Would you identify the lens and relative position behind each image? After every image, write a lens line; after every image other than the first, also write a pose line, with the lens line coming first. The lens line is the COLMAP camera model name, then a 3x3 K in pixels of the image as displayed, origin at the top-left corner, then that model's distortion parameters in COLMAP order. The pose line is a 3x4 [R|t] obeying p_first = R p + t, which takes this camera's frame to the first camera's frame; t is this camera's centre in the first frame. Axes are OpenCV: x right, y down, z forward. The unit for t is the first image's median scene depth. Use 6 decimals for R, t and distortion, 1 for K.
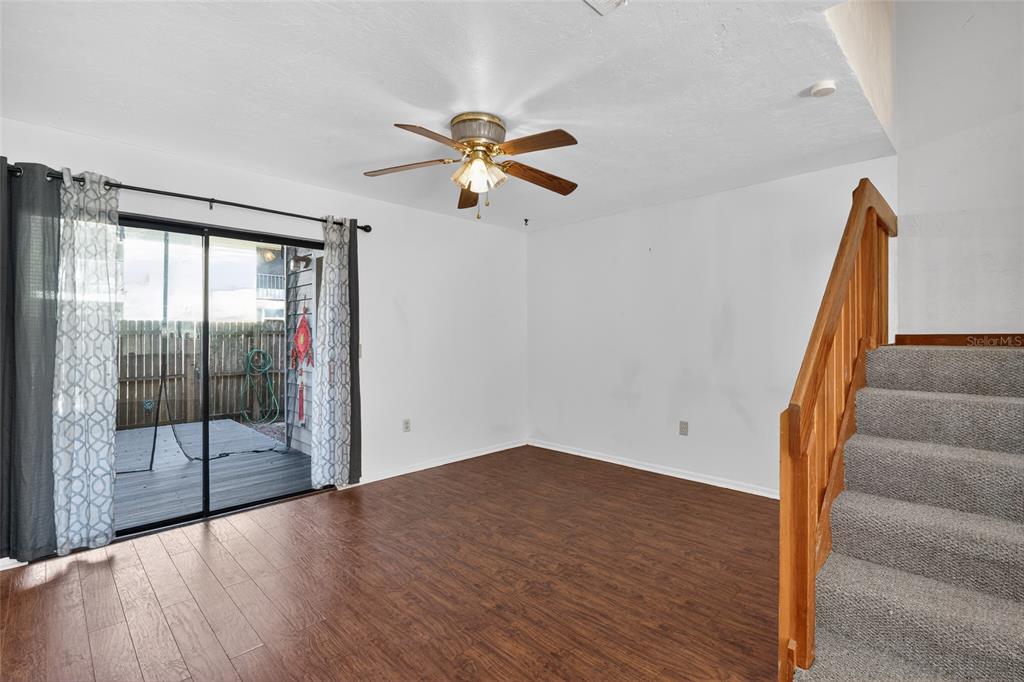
lens RADIAL K [[472.7, 0, 516.1], [0, 472.7, 336.6], [0, 0, 1]] dist [-0.003662, -0.000592]
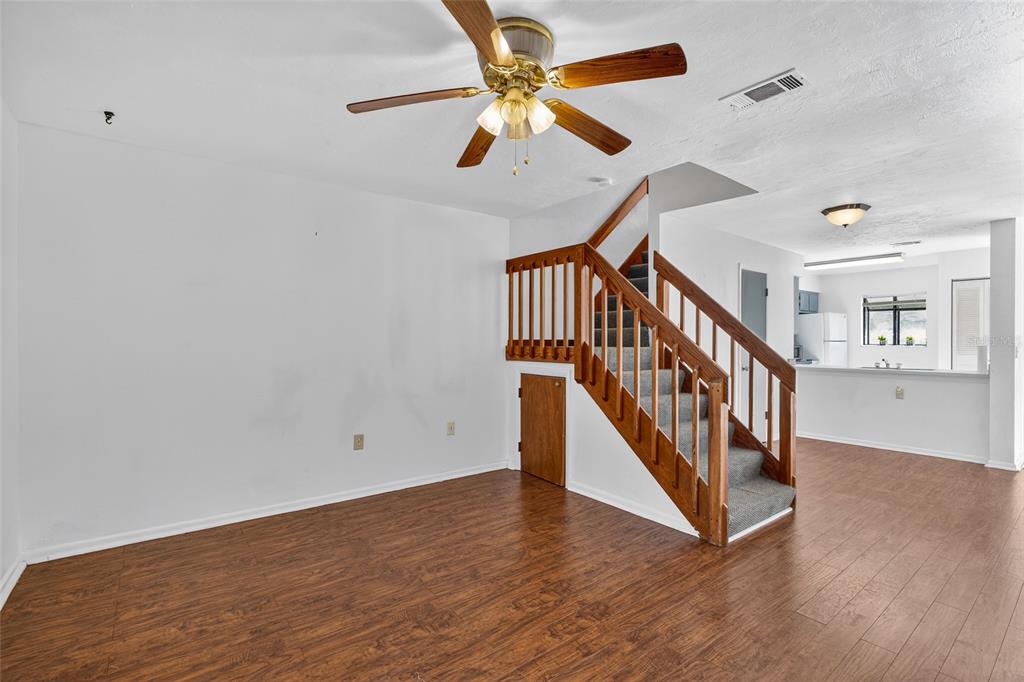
lens RADIAL K [[472.7, 0, 517.7], [0, 472.7, 342.2], [0, 0, 1]] dist [-0.003662, -0.000592]
pose [[0.119182, 0.000528, 0.992872, -0.674296], [-0.004299, 0.999991, -0.000015, 0.000341], [-0.992863, -0.004266, 0.119183, 0.777384]]
